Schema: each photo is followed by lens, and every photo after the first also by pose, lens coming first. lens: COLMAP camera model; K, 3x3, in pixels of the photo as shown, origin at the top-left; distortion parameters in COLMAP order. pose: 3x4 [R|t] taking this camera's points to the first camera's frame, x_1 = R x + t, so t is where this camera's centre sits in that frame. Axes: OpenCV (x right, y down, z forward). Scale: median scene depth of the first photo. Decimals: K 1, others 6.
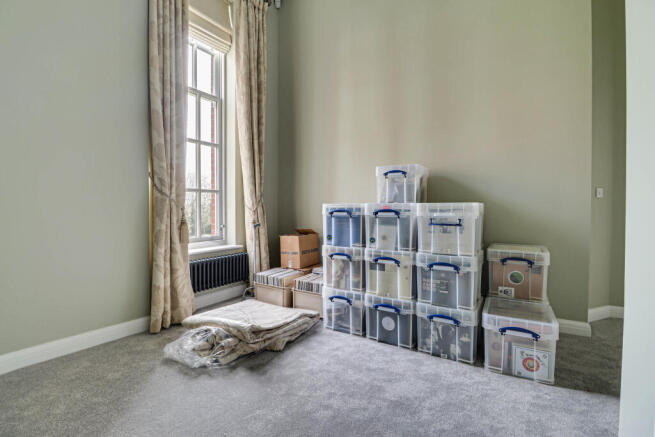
lens RADIAL K [[311.3, 0, 328.4], [0, 311.3, 209.7], [0, 0, 1]] dist [-0.003746, -0.000955]
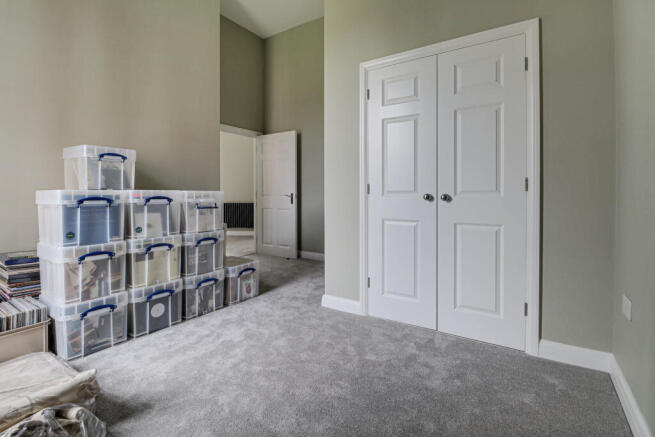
lens RADIAL K [[316.2, 0, 328.1], [0, 316.2, 193.5], [0, 0, 1]] dist [0.000803, 0.000261]
pose [[0.033366, -0.001488, 0.999442, -0.806387], [0.006791, 0.999976, 0.001262, -0.007997], [-0.999420, 0.006745, 0.033376, 0.413258]]
